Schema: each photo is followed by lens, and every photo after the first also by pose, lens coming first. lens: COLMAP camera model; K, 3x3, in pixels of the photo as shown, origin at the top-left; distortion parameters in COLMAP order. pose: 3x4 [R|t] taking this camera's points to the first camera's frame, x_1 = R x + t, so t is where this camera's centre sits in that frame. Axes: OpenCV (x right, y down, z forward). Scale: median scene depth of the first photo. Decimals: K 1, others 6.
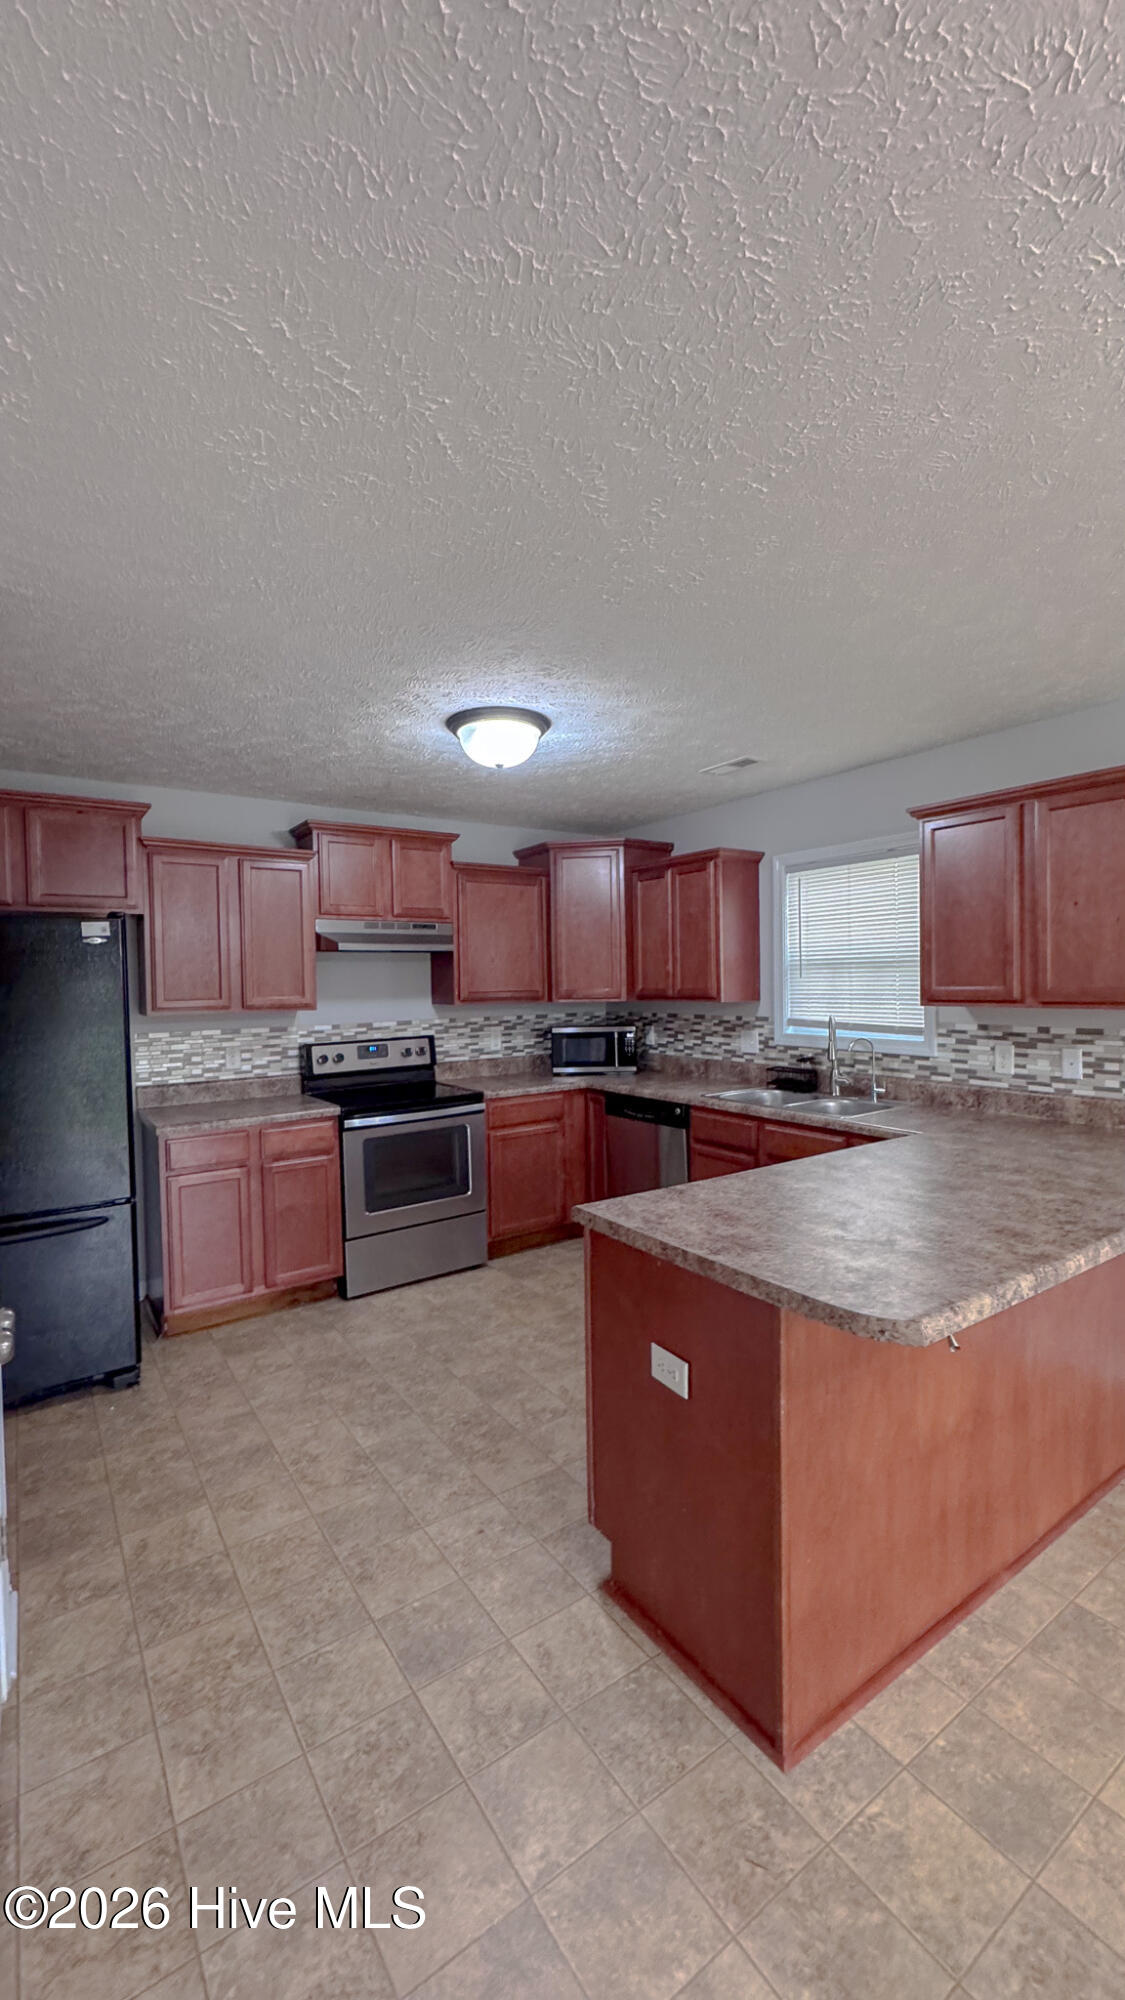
lens RADIAL K [[776.4, 0, 563.3], [0, 776.4, 999.3], [0, 0, 1]] dist [-0.000349, 0.000277]
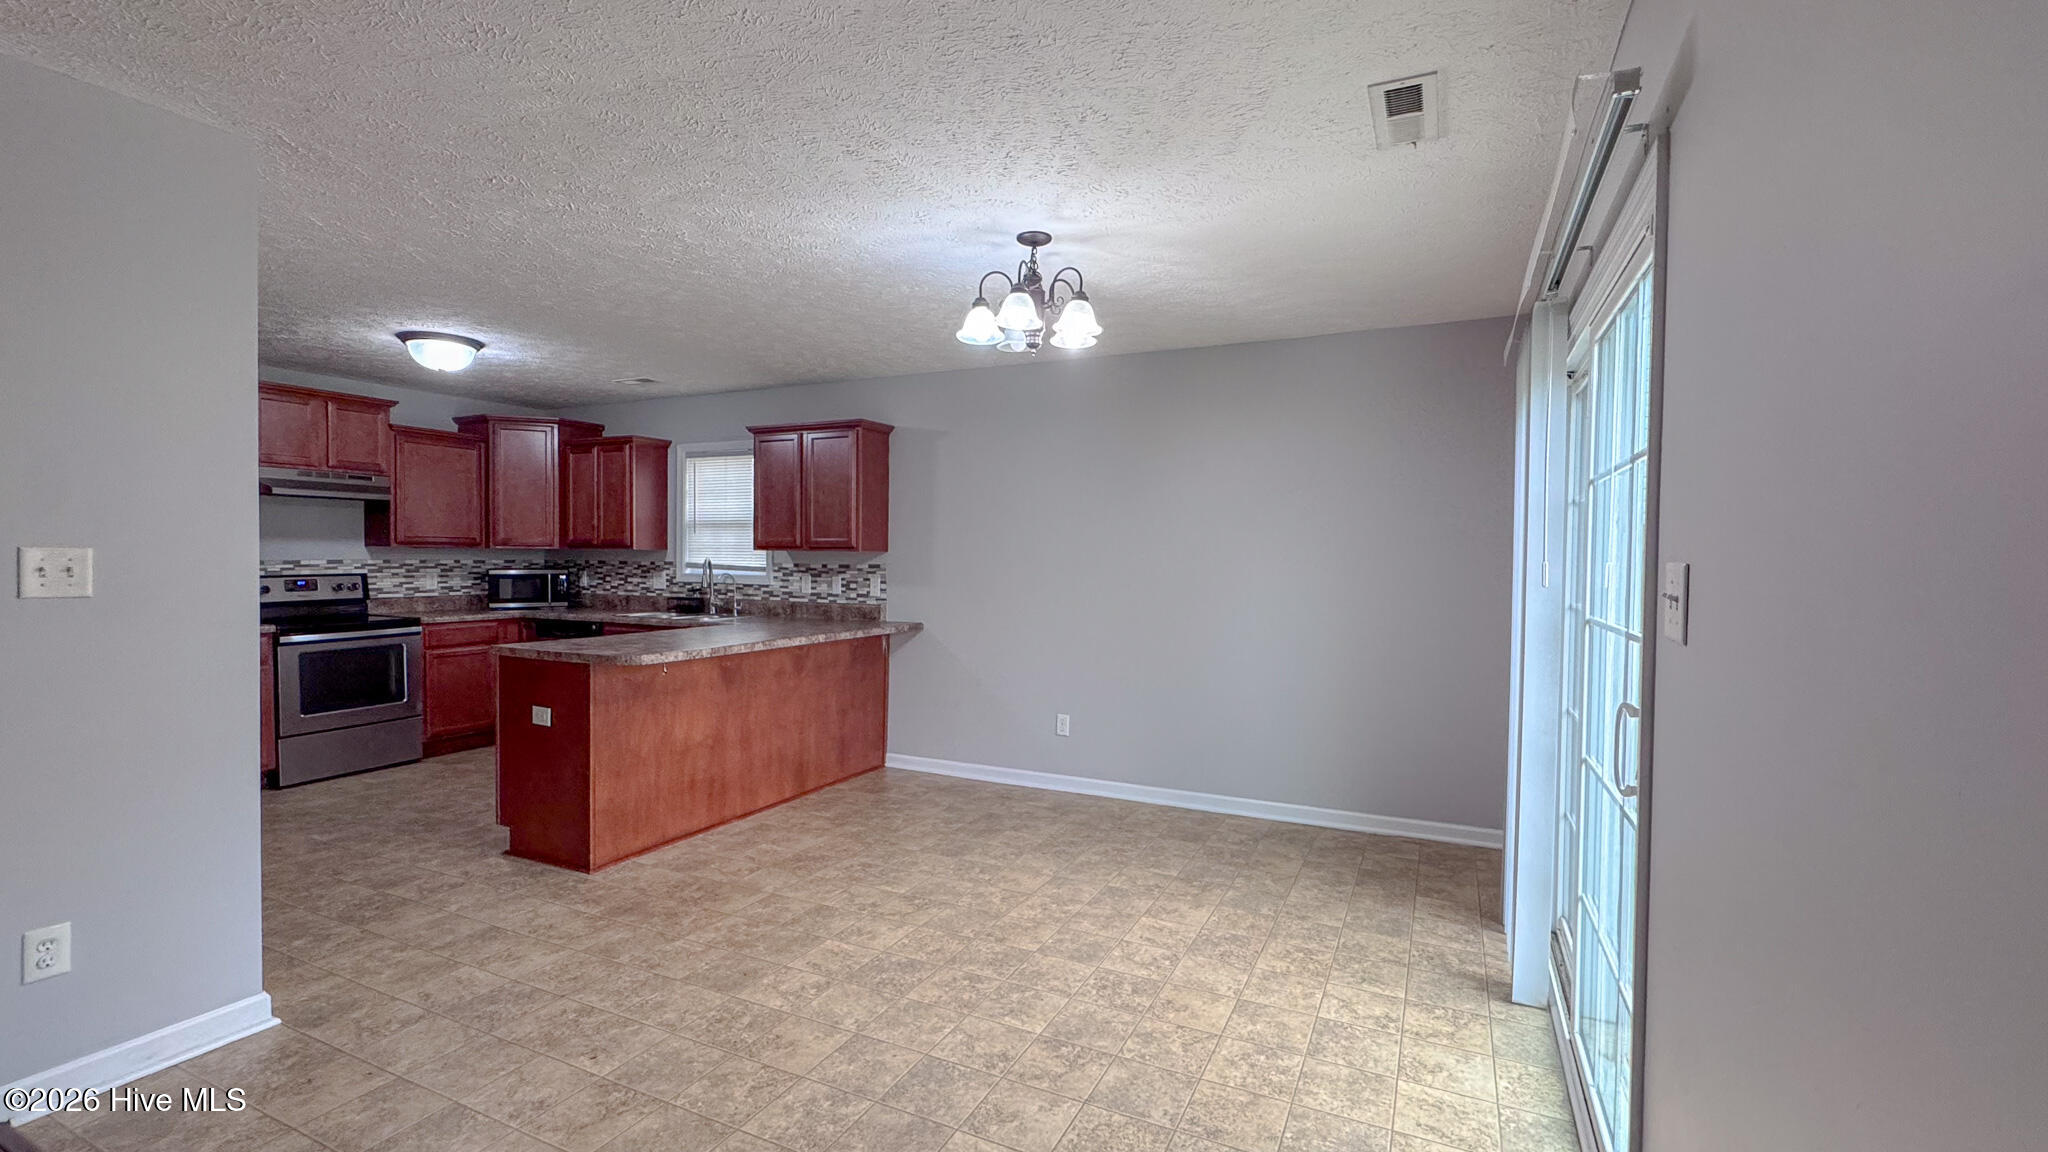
lens RADIAL K [[876.4, 0, 1023.6], [0, 876.4, 578.1], [0, 0, 1]] dist [-0.001098, 0.000604]
pose [[0.870539, 0.013397, 0.491917, 0.045004], [-0.012801, 0.999908, -0.004579, 0.053222], [-0.491933, -0.002310, 0.870630, -0.674905]]
